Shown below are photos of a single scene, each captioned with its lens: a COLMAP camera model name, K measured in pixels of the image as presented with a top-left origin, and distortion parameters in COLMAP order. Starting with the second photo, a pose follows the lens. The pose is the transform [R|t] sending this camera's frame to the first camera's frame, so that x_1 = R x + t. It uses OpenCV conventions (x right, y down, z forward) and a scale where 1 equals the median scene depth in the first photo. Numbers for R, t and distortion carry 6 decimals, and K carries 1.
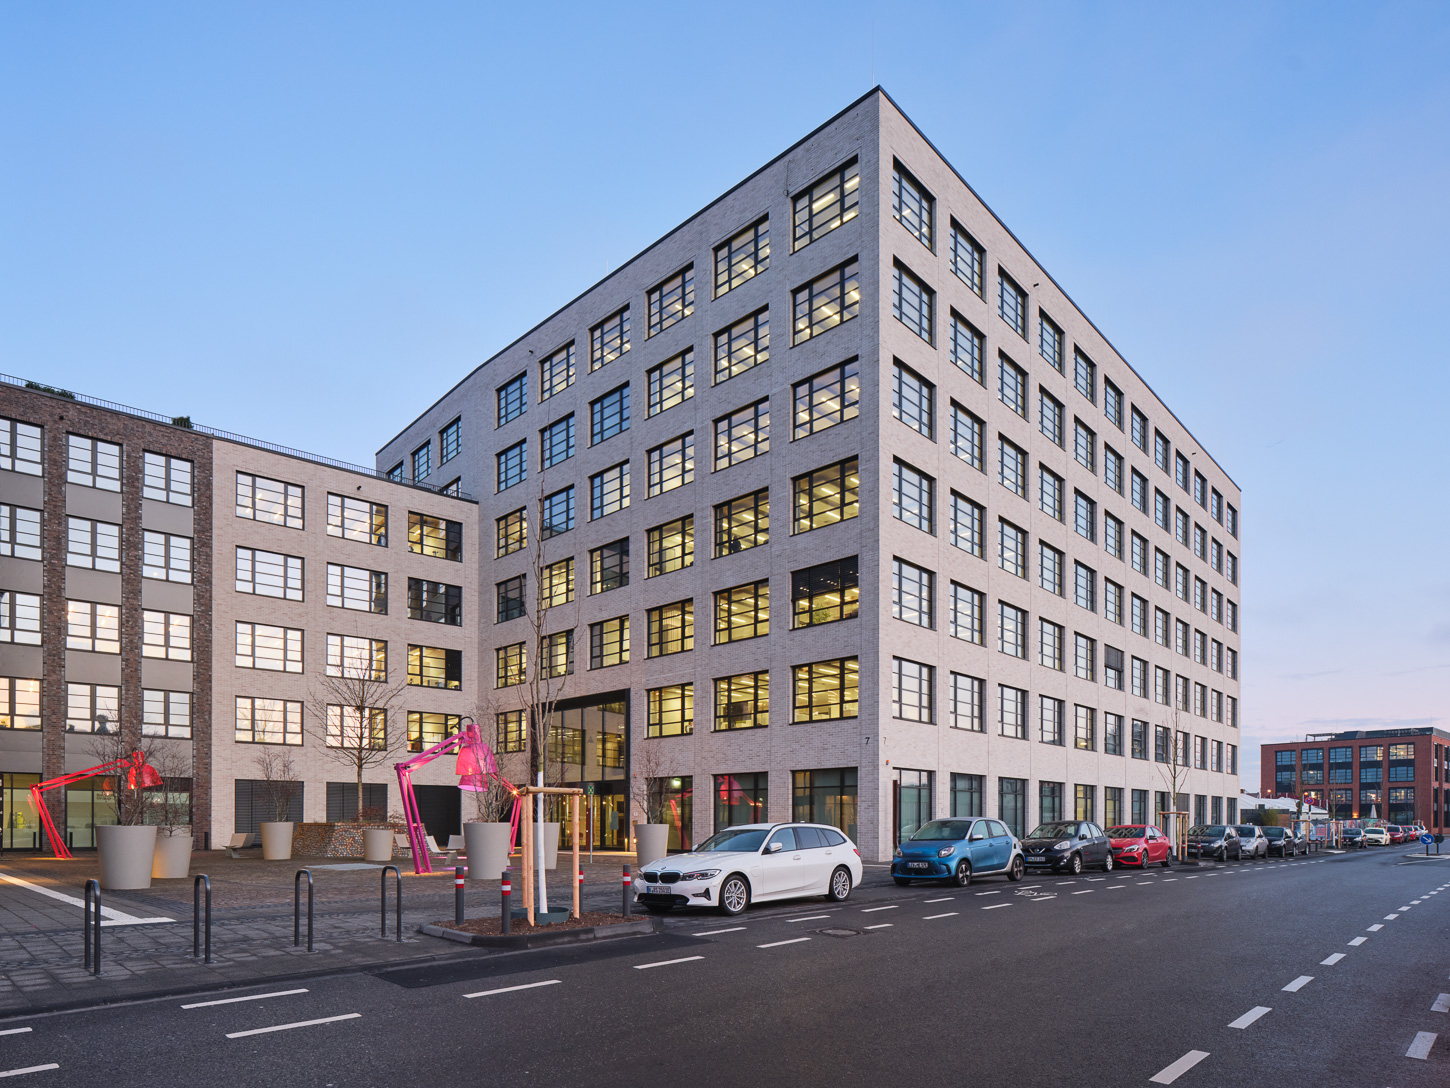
lens RADIAL K [[790.7, 0, 725.0], [0, 790.7, 544.0], [0, 0, 1]] dist [-0.000064, -0.000006]
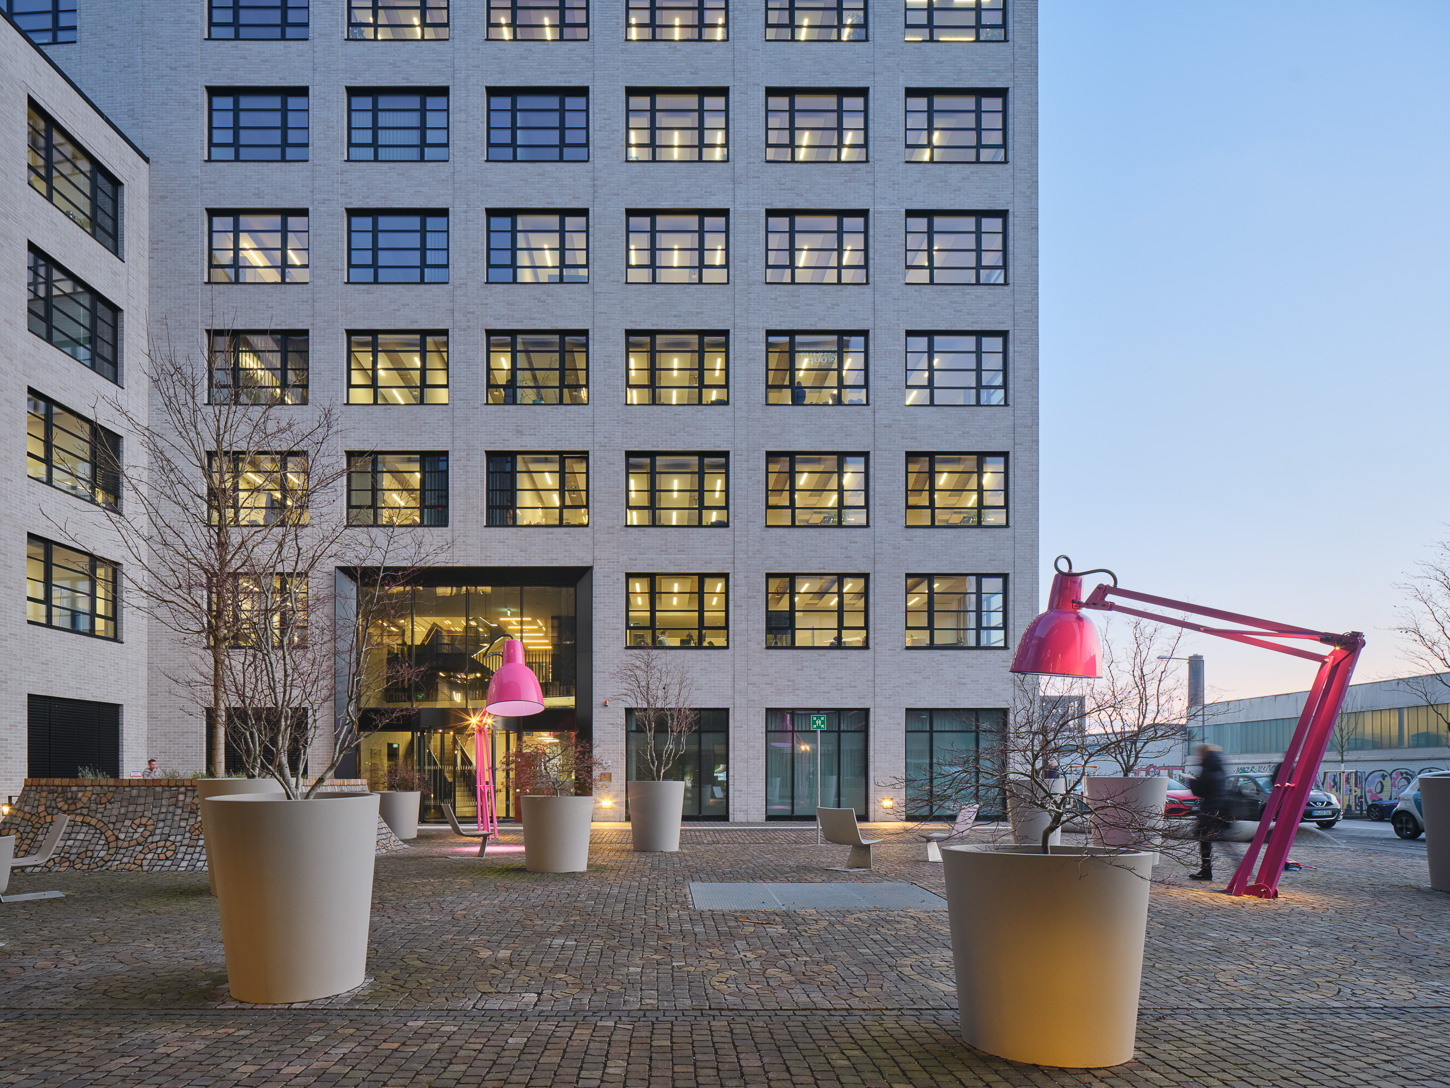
lens RADIAL K [[841.4, 0, 725.0], [0, 841.4, 544.0], [0, 0, 1]] dist [0.005783, 0.001049]
pose [[0.729976, 0.181422, 0.658954, -0.494895], [-0.229421, 0.973229, -0.013800, 0.153545], [-0.643817, -0.141104, 0.752057, 0.442749]]
